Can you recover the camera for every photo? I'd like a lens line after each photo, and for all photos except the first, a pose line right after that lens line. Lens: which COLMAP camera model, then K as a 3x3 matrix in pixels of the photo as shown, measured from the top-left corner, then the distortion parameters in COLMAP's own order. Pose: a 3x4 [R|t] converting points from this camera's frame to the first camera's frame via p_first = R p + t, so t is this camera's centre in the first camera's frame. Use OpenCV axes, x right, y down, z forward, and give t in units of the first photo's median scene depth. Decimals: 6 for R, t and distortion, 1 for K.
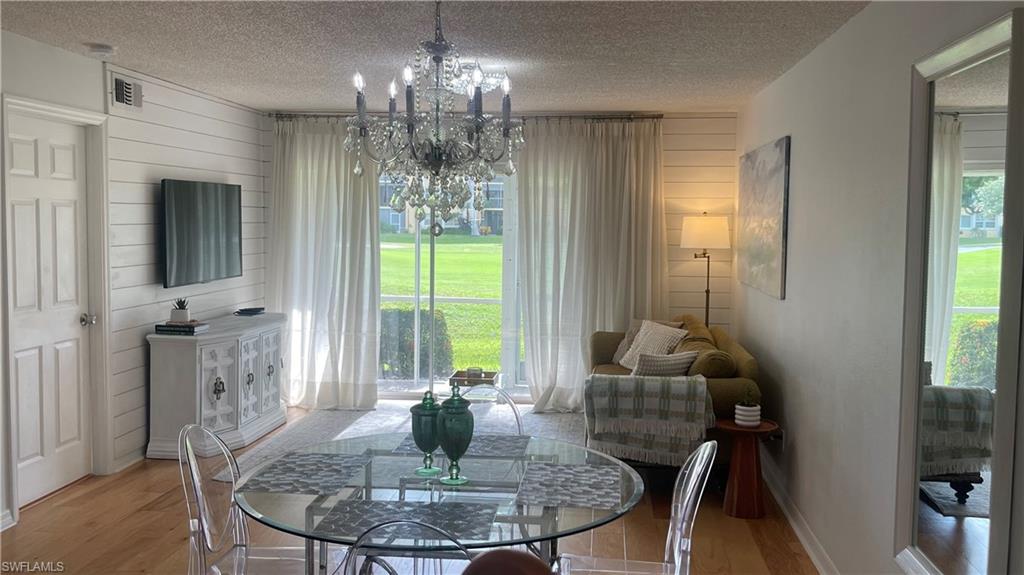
lens RADIAL K [[941.1, 0, 510.0], [0, 941.1, 283.3], [0, 0, 1]] dist [0.079194, 0.000000]
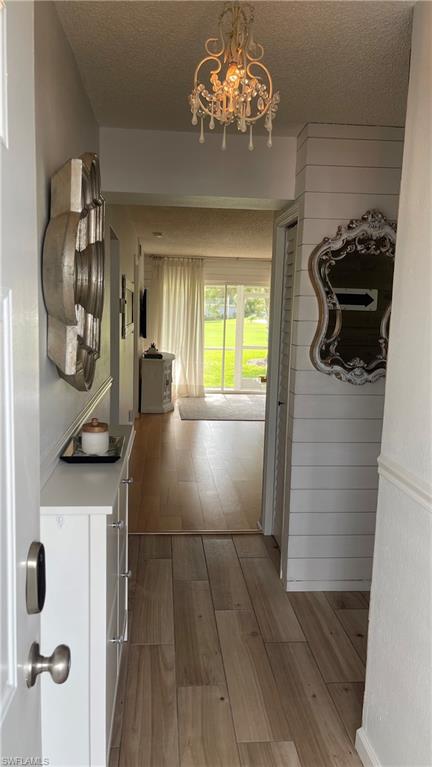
lens RADIAL K [[593.4, 0, 215.2], [0, 593.4, 383.5], [0, 0, 1]] dist [0.058829, 0.001824]
pose [[0.981605, -0.018543, 0.190019, -0.460005], [0.007502, 0.998250, 0.058660, 0.029974], [-0.190775, -0.056155, 0.980026, -0.398208]]
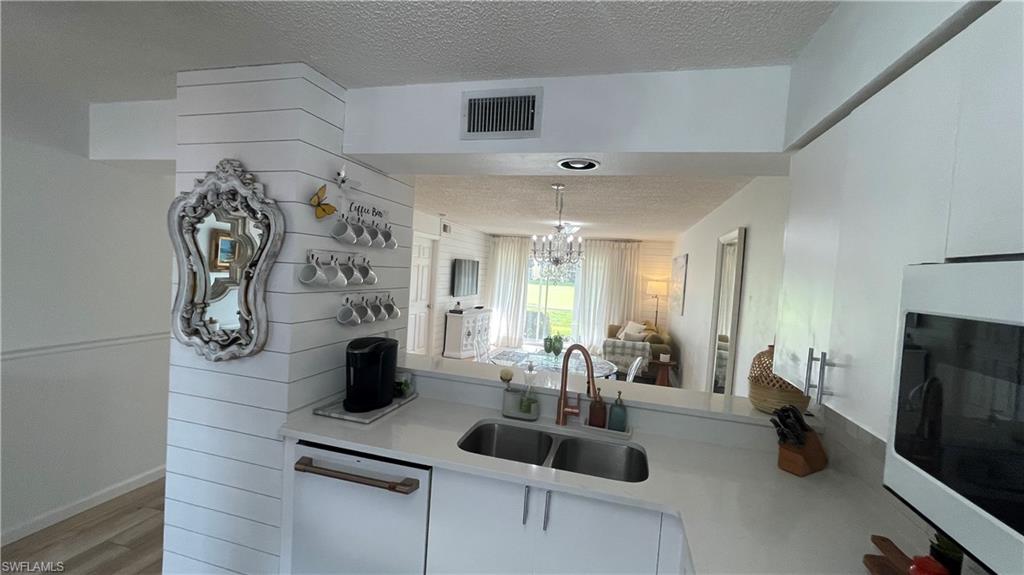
lens RADIAL K [[418.6, 0, 508.2], [0, 418.6, 287.1], [0, 0, 1]] dist [-0.002464, 0.000347]
pose [[0.984863, 0.057481, -0.163529, -0.000987], [-0.063465, 0.997483, -0.031604, 0.004742], [0.161301, 0.041504, 0.986032, -0.196996]]
